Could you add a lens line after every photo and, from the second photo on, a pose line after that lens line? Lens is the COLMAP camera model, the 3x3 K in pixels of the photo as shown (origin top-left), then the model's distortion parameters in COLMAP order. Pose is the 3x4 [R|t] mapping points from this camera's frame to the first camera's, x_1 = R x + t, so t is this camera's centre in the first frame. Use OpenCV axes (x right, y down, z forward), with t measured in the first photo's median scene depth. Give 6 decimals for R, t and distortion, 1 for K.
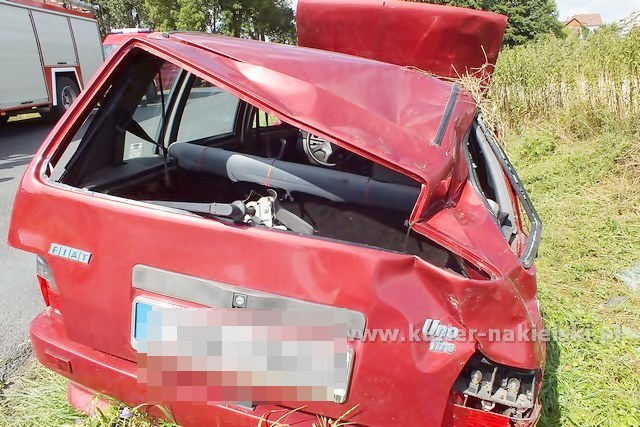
lens RADIAL K [[494.6, 0, 318.3], [0, 494.6, 260.7], [0, 0, 1]] dist [-0.054382, 0.004014]
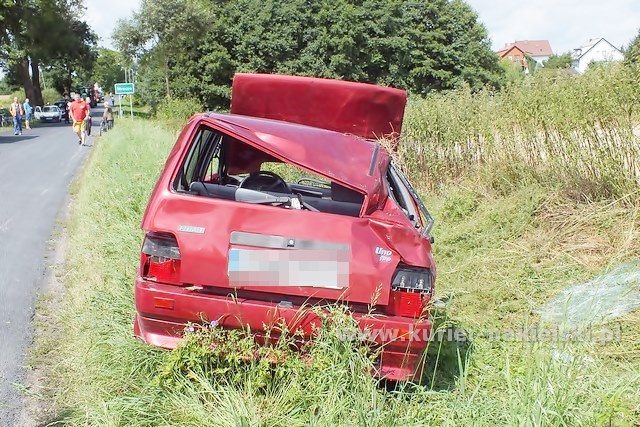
lens RADIAL K [[828.3, 0, 320.0], [0, 828.3, 213.5], [0, 0, 1]] dist [-0.082968, -0.013416]
pose [[0.976825, -0.023539, 0.212741, -0.155098], [0.076913, 0.966149, -0.246253, 0.166484], [-0.199743, 0.256909, 0.945569, -0.474396]]
